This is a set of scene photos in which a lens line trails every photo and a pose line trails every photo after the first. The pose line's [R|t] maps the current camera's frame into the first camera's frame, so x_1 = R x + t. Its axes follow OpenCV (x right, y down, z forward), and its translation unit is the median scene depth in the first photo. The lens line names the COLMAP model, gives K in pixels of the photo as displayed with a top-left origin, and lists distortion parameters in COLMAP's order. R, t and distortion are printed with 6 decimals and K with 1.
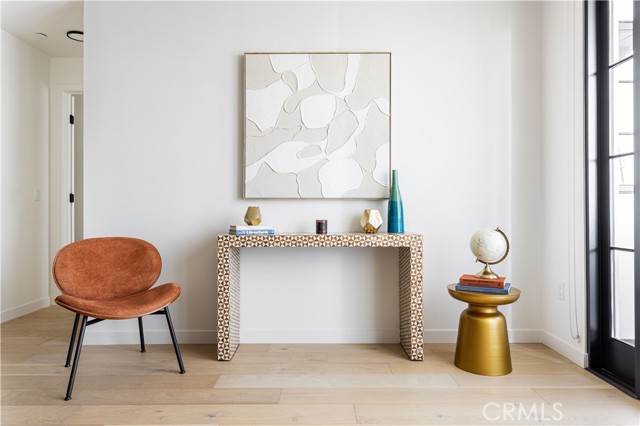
lens RADIAL K [[342.4, 0, 320.0], [0, 342.4, 213.0], [0, 0, 1]] dist [-0.000450, -0.000082]
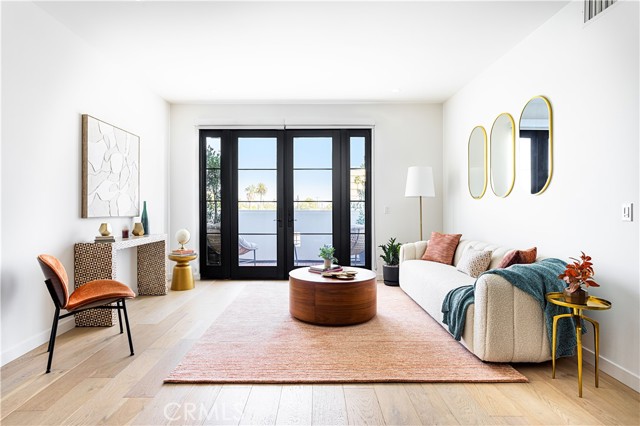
lens RADIAL K [[365.9, 0, 320.0], [0, 365.9, 213.0], [0, 0, 1]] dist [-0.003493, -0.000487]
pose [[-0.008922, -0.012325, 0.999884, -1.746183], [0.000779, 0.999924, 0.012332, -0.080489], [-0.999960, 0.000889, -0.008912, 0.052117]]
